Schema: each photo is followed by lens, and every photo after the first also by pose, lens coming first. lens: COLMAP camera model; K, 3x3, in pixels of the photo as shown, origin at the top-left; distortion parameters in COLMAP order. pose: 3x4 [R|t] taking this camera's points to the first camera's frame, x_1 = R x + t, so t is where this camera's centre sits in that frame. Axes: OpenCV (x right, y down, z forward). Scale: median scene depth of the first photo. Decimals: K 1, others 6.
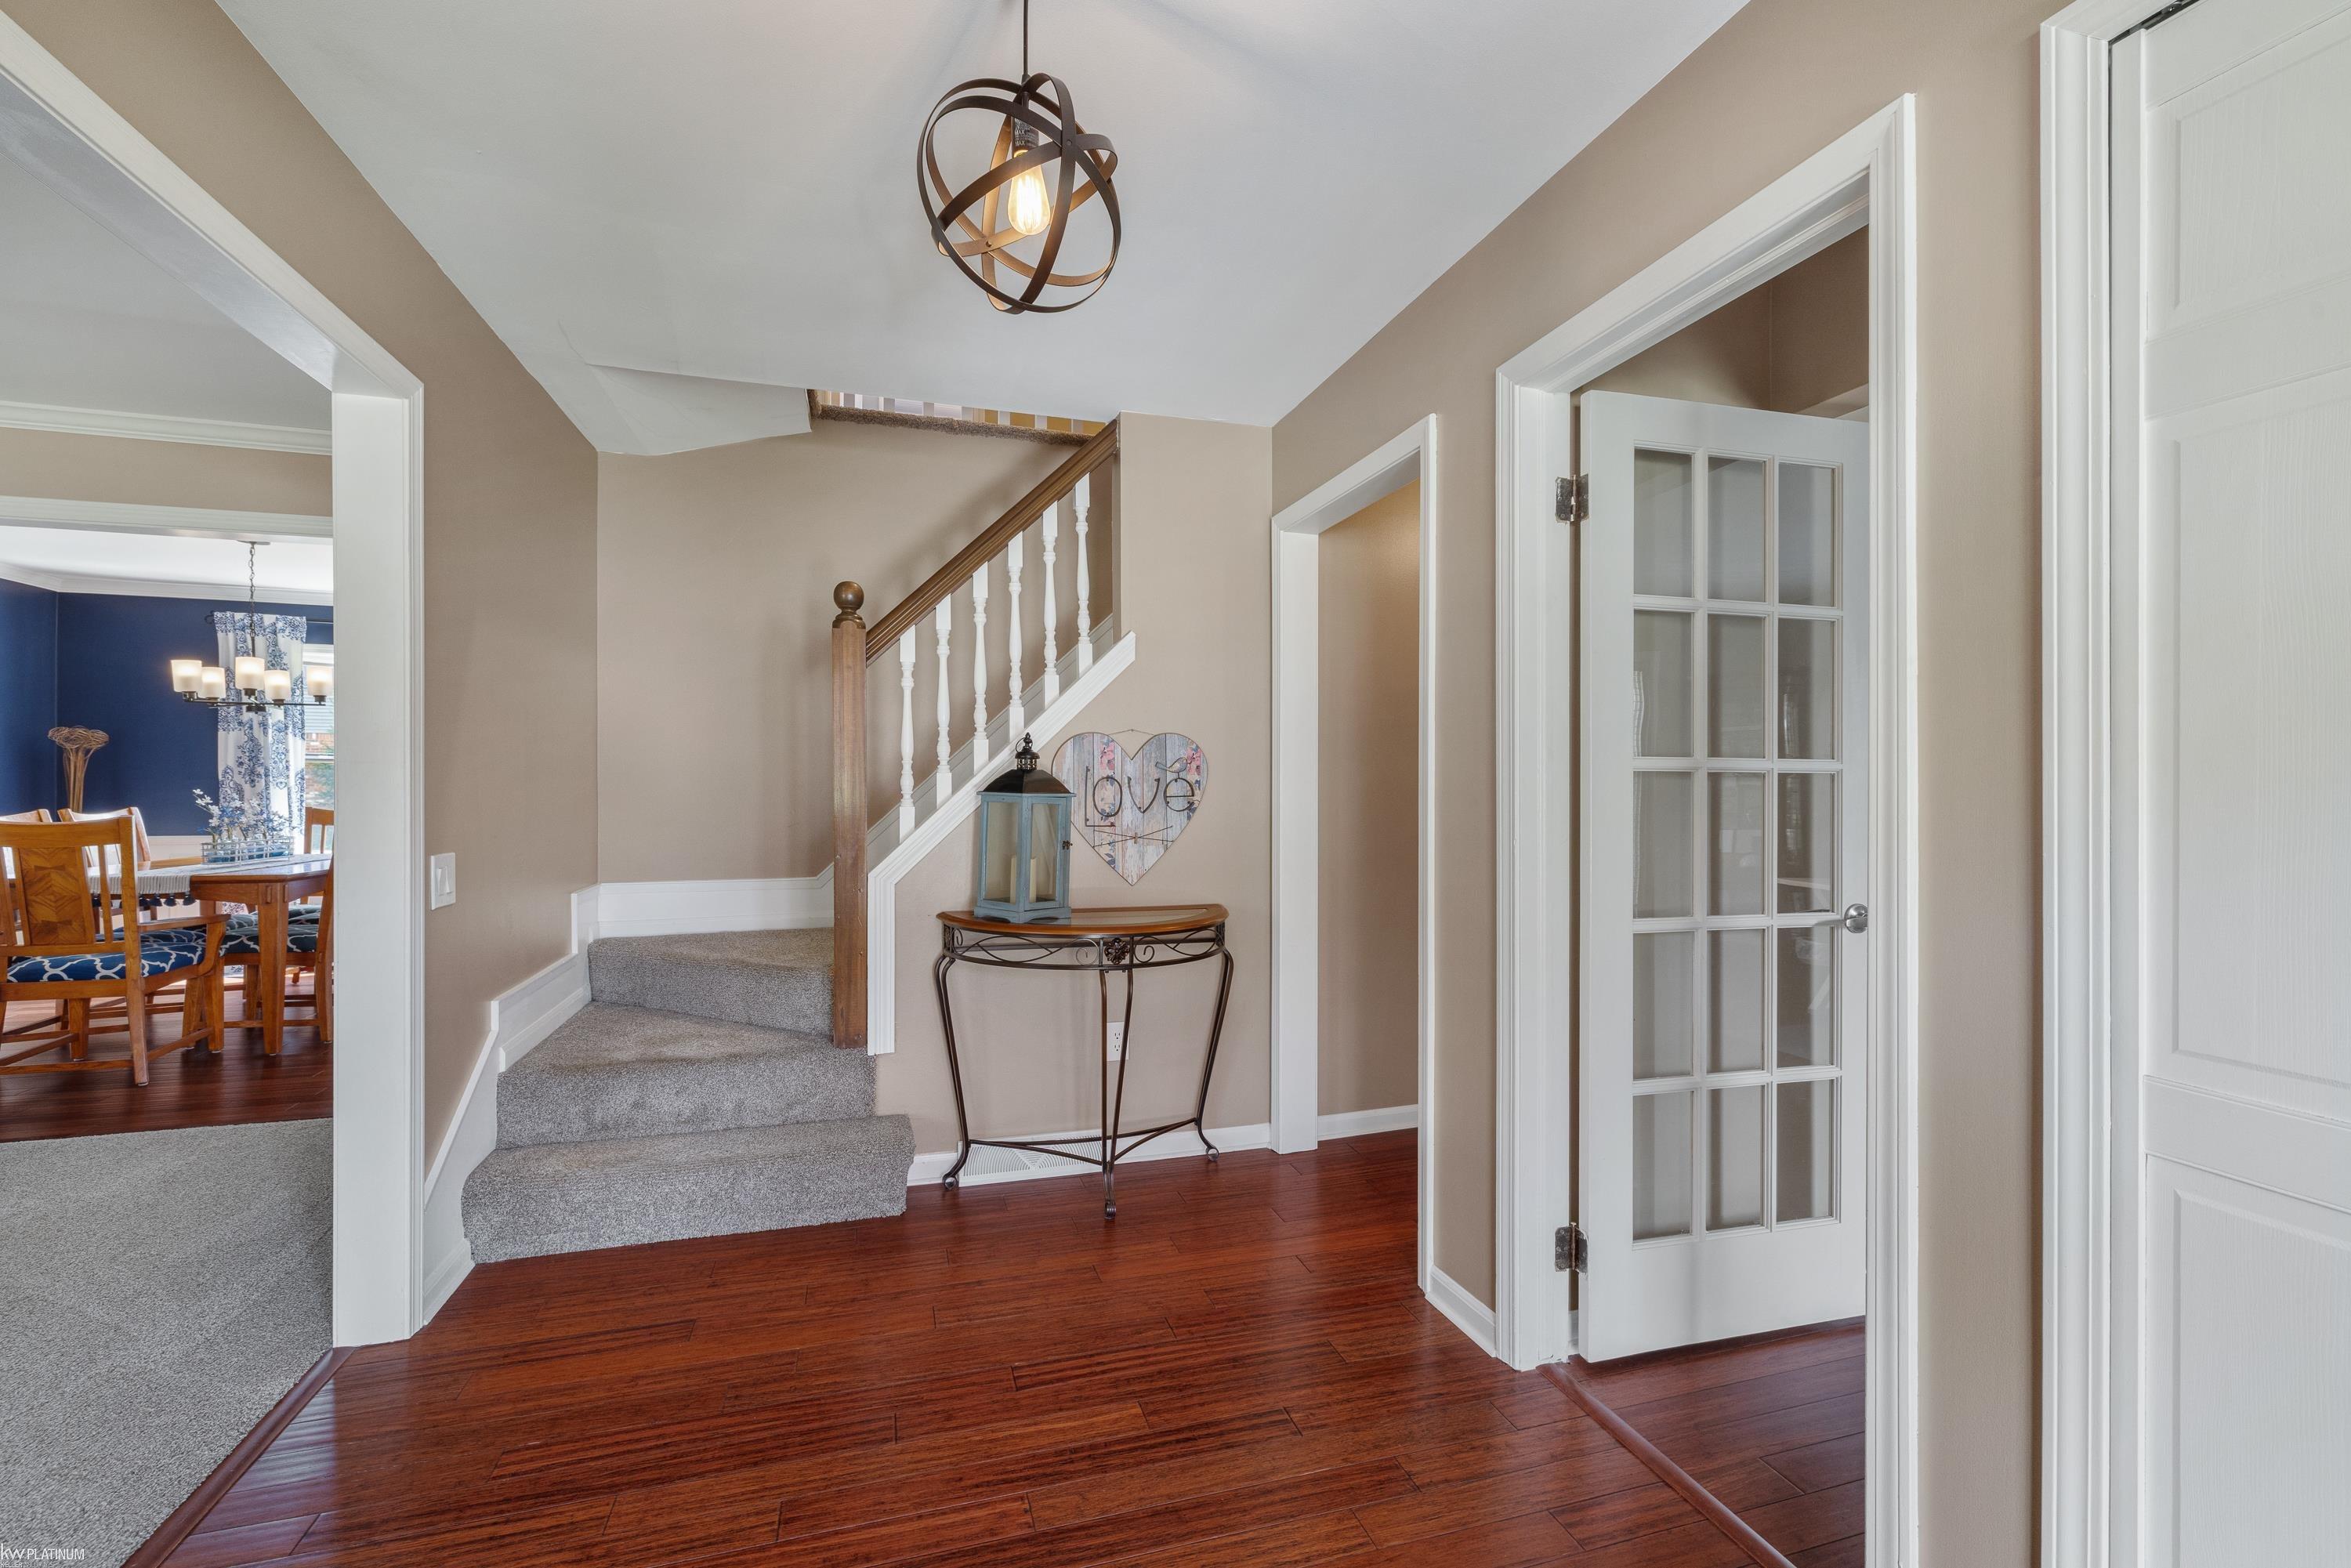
lens RADIAL K [[993.6, 0, 1186.8], [0, 993.6, 794.6], [0, 0, 1]] dist [-0.002455, -0.000253]
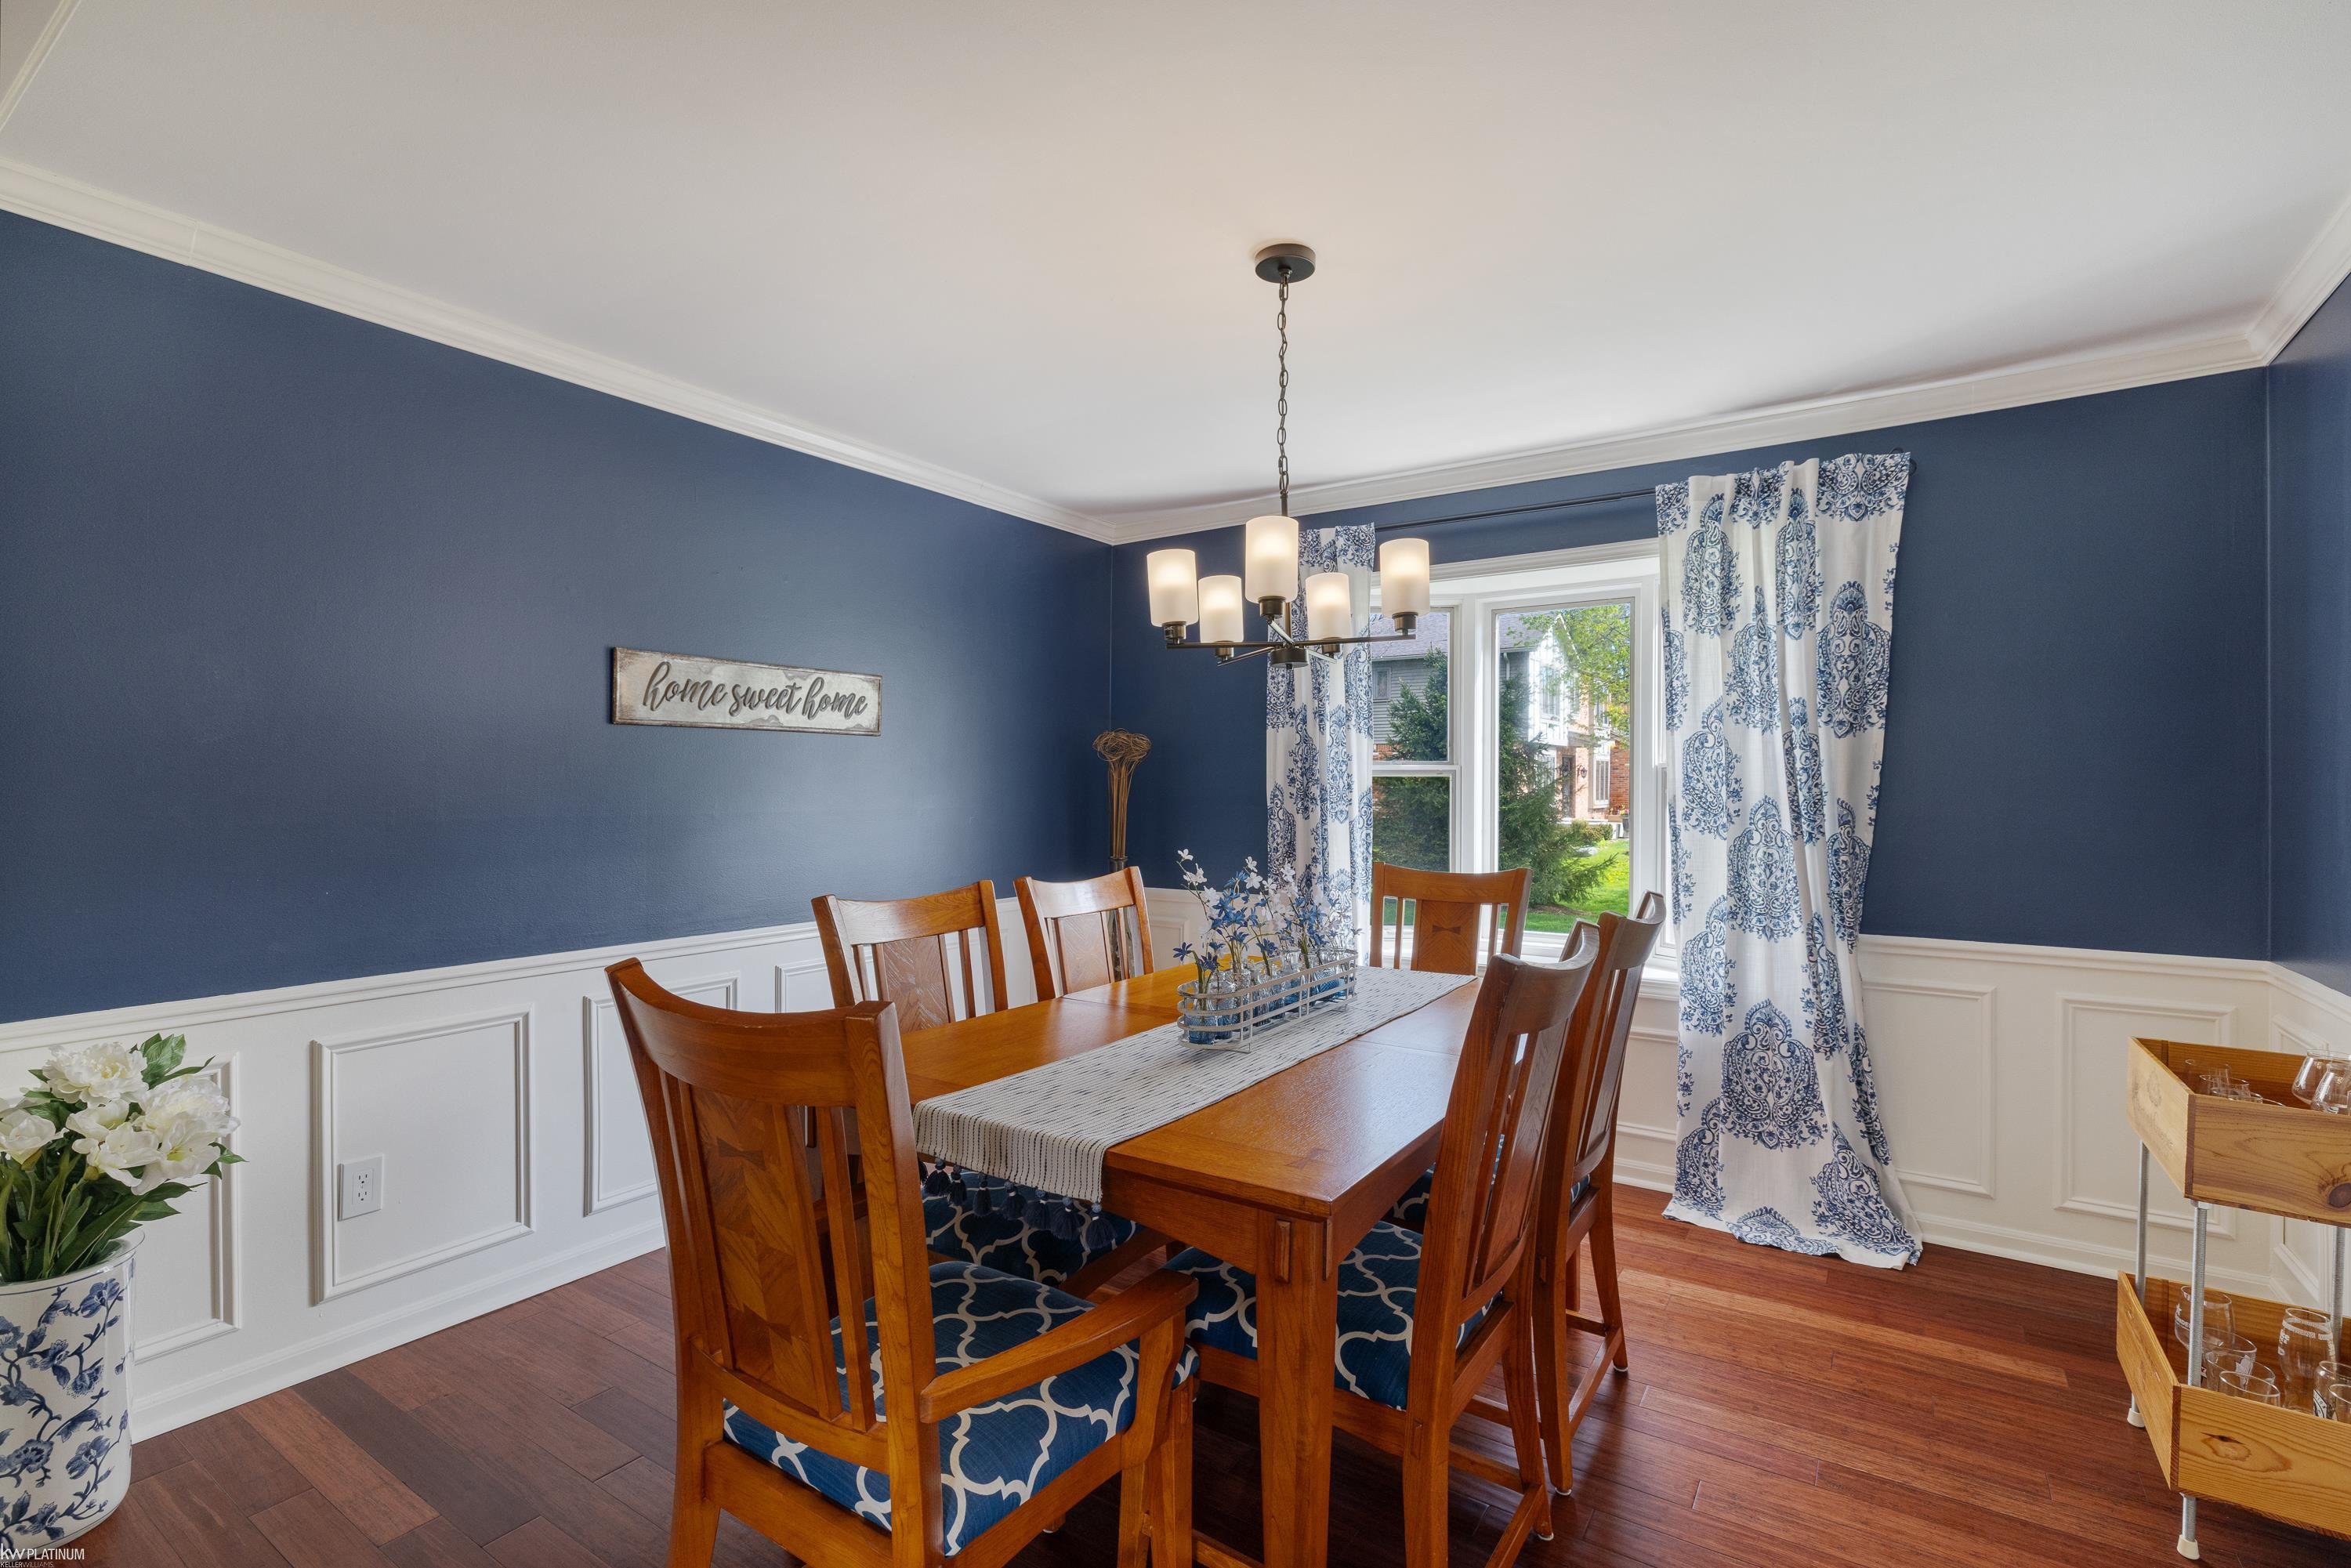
lens RADIAL K [[1070.4, 0, 1181.4], [0, 1070.4, 796.1], [0, 0, 1]] dist [-0.001155, -0.000012]
pose [[0.623177, 0.002999, -0.782075, -0.485865], [-0.004827, 0.999988, -0.000012, -0.021331], [0.782066, 0.003782, 0.623184, 0.540930]]
